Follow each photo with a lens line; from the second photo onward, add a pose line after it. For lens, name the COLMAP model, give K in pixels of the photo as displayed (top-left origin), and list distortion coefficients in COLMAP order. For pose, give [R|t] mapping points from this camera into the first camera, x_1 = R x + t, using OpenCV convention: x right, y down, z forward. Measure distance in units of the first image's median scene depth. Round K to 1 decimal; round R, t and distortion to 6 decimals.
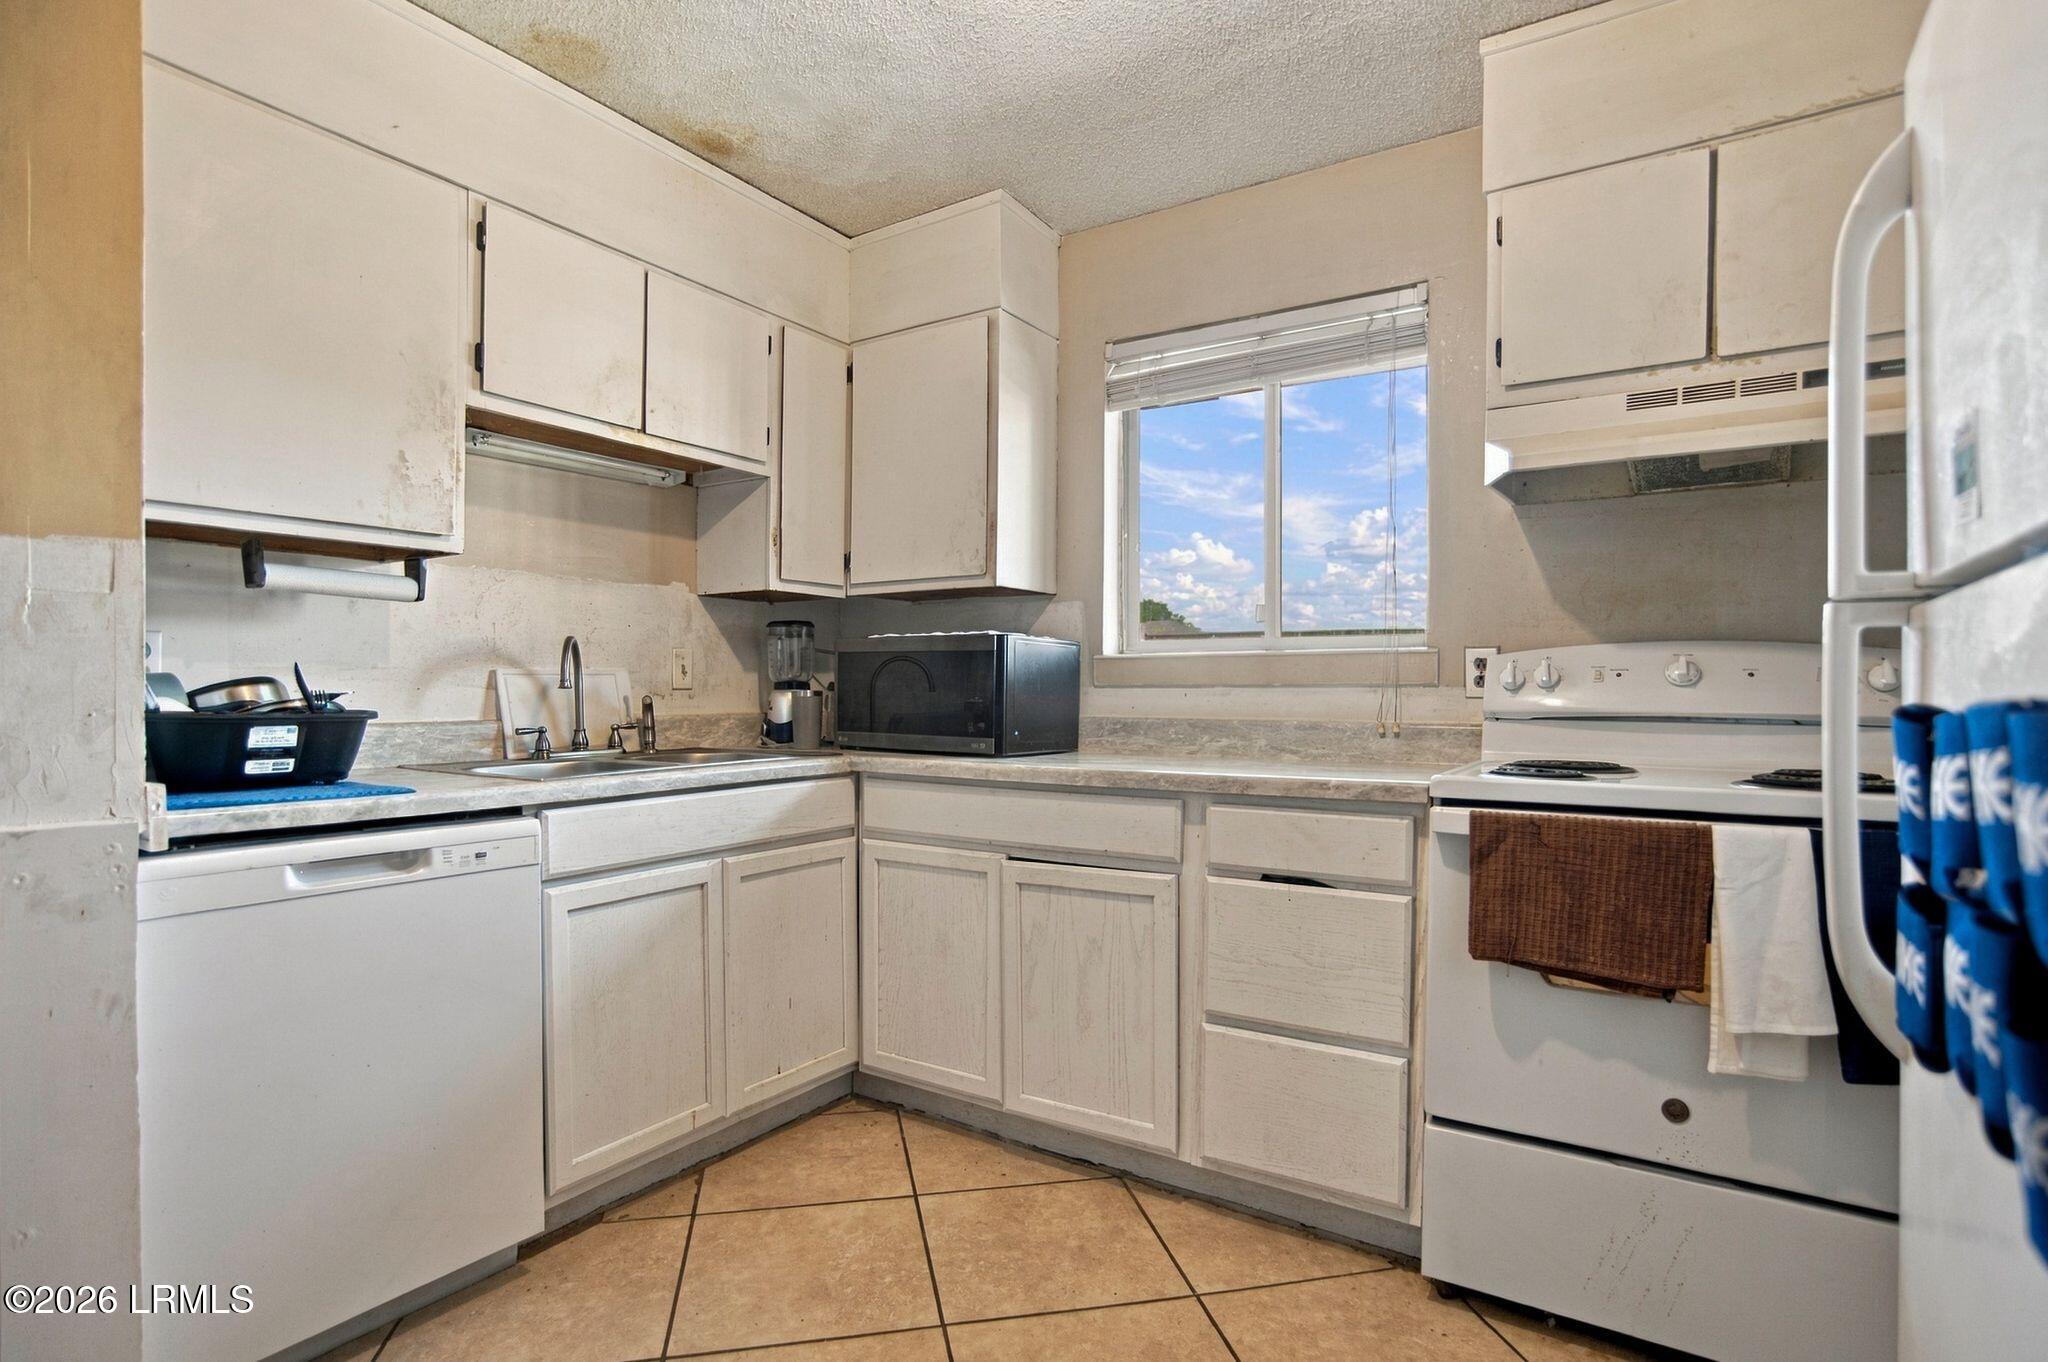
lens RADIAL K [[1038.8, 0, 1020.5], [0, 1038.8, 696.7], [0, 0, 1]] dist [-0.090069, 0.081699]
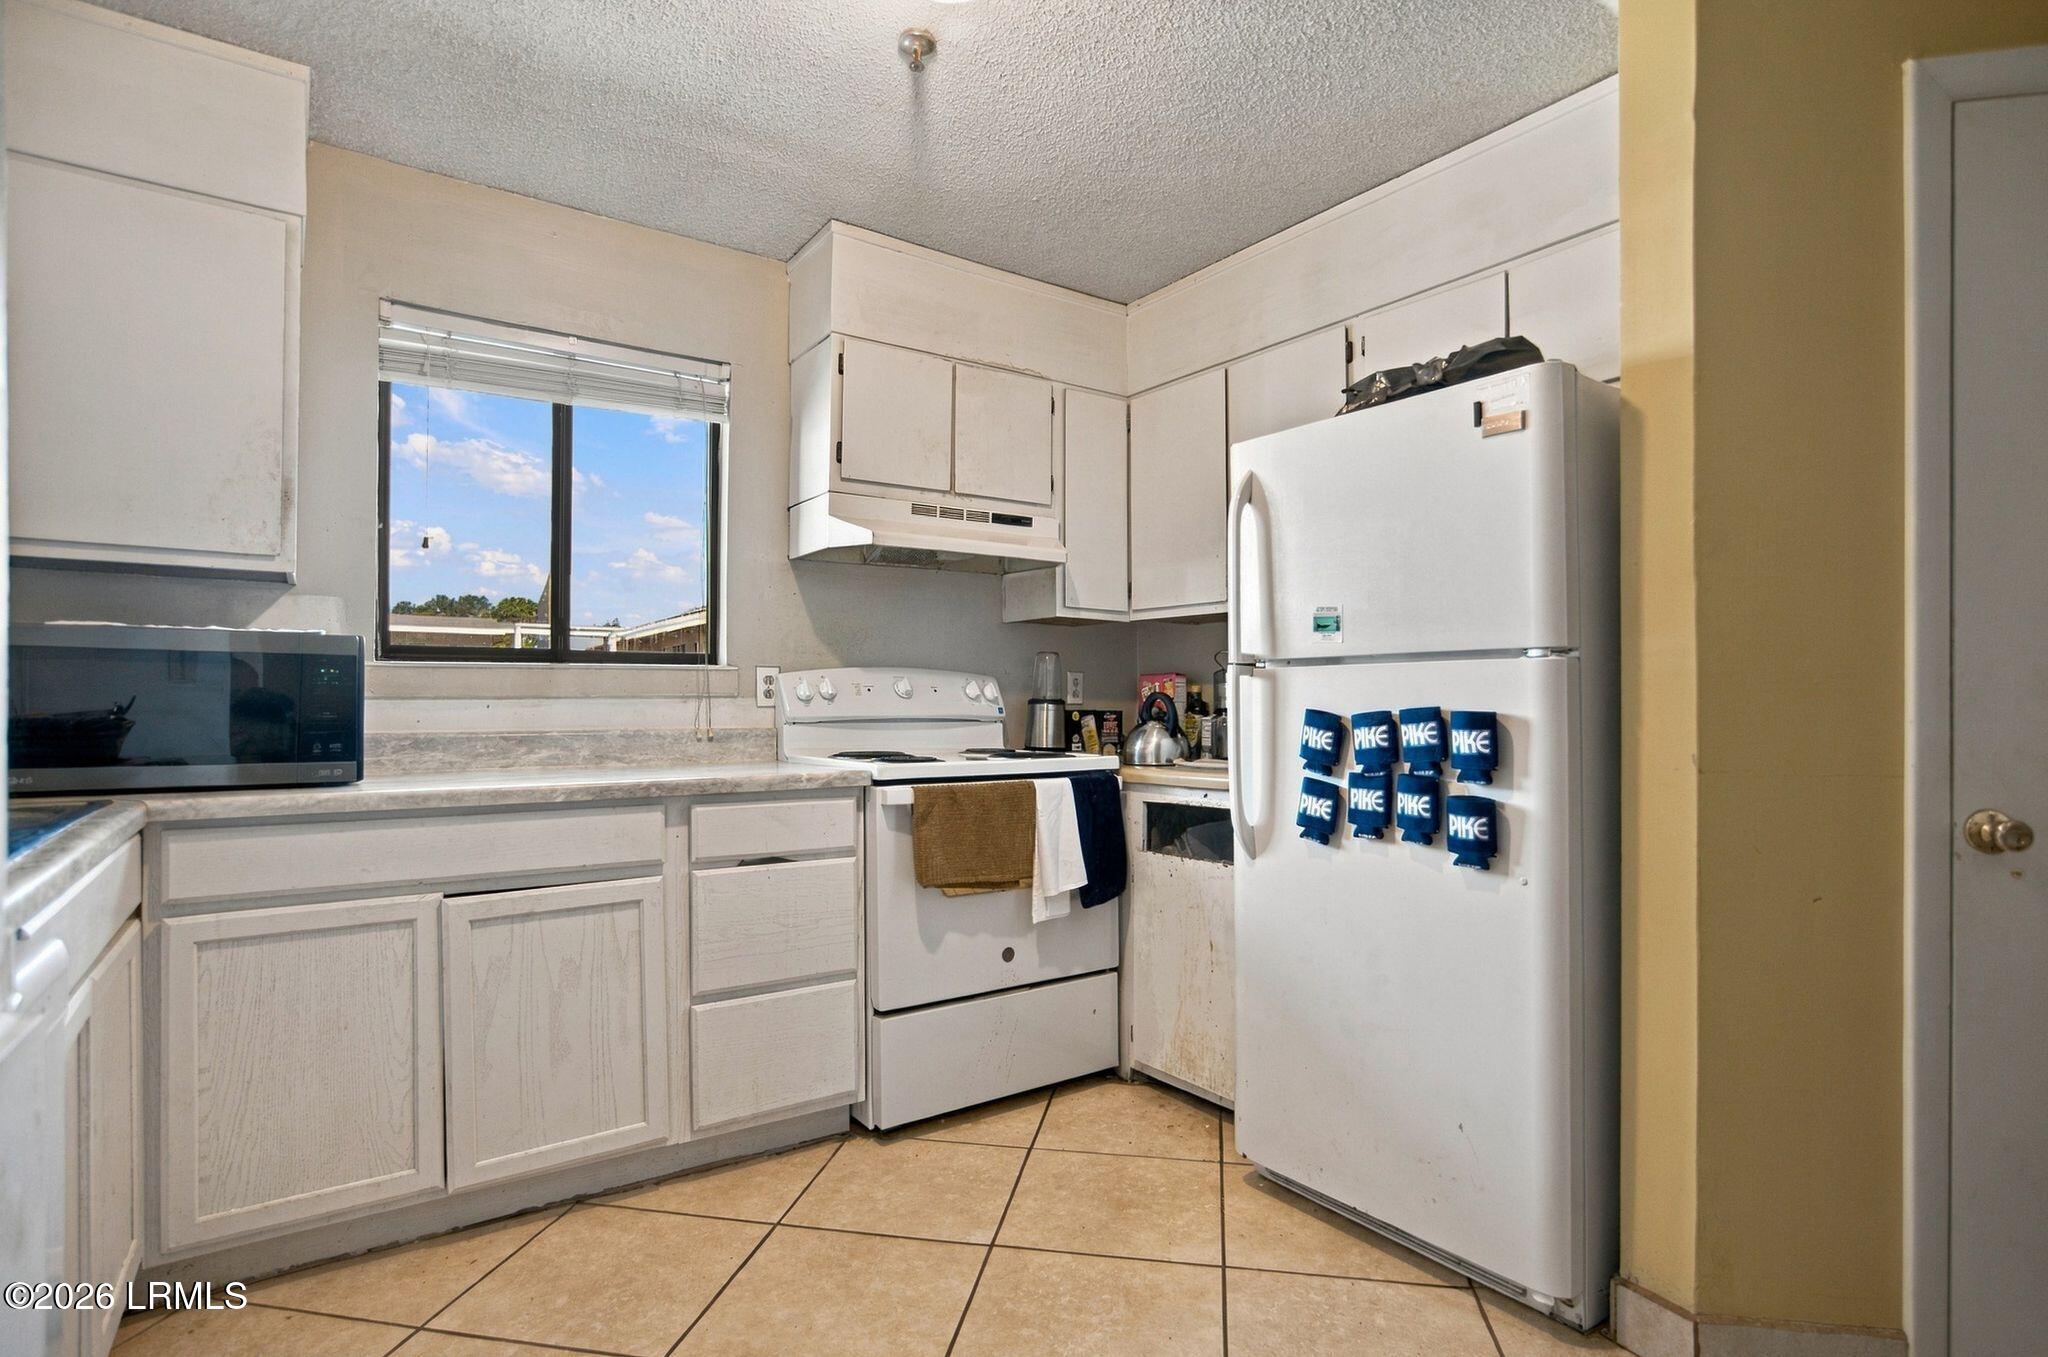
lens RADIAL K [[1040.0, 0, 1030.2], [0, 1040.0, 689.9], [0, 0, 1]] dist [-0.075703, 0.060108]
pose [[0.364559, 0.005687, 0.931163, -0.678764], [0.005360, 0.999952, -0.008206, -0.008424], [-0.931165, 0.007983, 0.364511, 0.251088]]
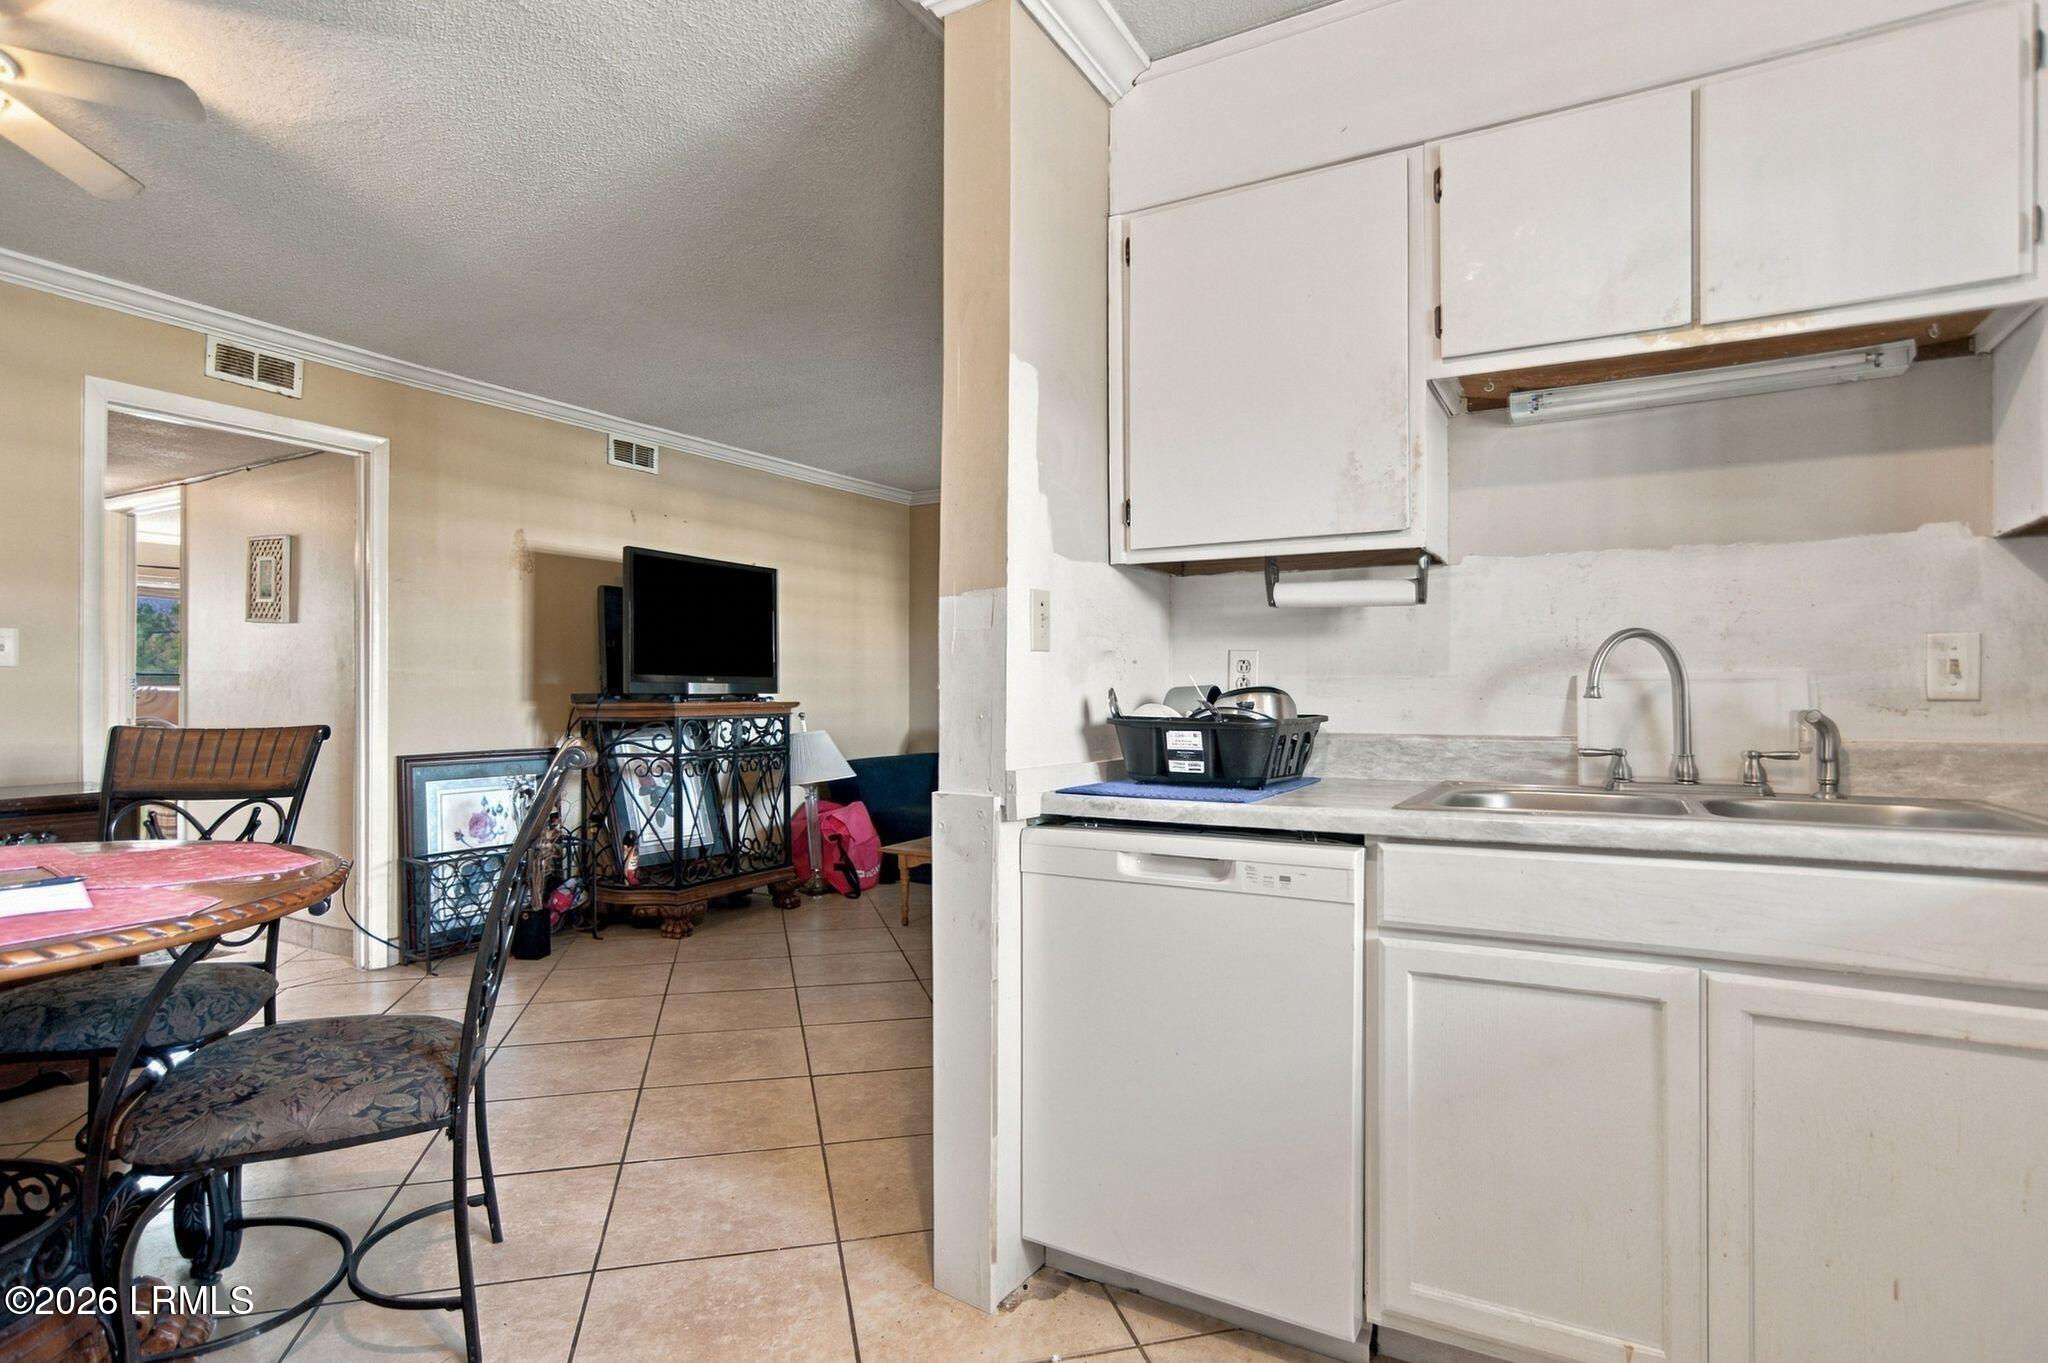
lens RADIAL K [[1038.8, 0, 1020.5], [0, 1038.8, 697.2], [0, 0, 1]] dist [-0.090069, 0.081699]
pose [[0.057329, 0.001800, -0.998354, 0.313480], [-0.007908, 0.999968, 0.001349, -0.007074], [0.998324, 0.007818, 0.057341, 0.567561]]
